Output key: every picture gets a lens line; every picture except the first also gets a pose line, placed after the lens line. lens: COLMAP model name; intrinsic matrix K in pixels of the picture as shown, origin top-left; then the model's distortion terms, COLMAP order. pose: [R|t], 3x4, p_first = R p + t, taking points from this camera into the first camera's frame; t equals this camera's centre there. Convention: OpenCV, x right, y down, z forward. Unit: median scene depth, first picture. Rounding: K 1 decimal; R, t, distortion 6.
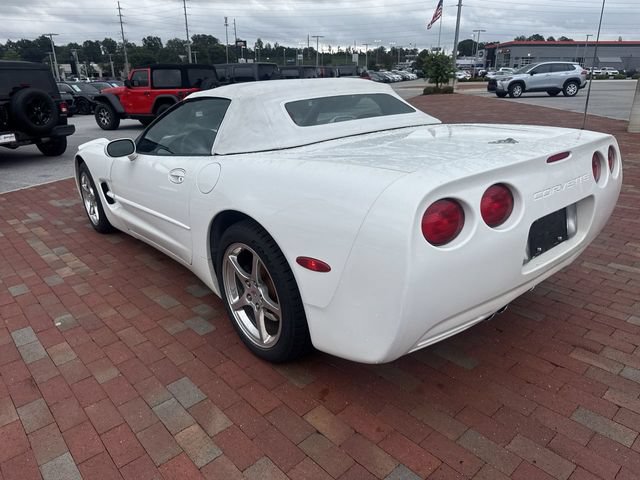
lens RADIAL K [[457.8, 0, 320.0], [0, 457.8, 240.0], [0, 0, 1]] dist [0.036034, -0.045316]
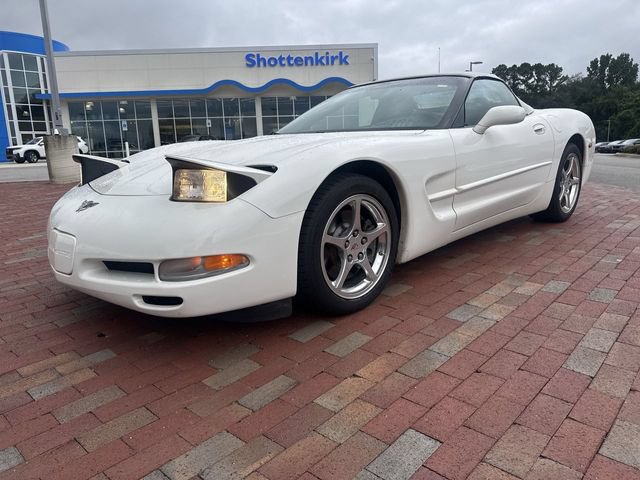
lens RADIAL K [[461.0, 0, 320.0], [0, 461.0, 240.0], [0, 0, 1]] dist [0.012406, -0.024797]
pose [[-0.093636, -0.173636, 0.980348, -0.196118], [0.367493, 0.909113, 0.196119, -0.041735], [-0.925301, 0.378635, -0.021316, 0.208444]]
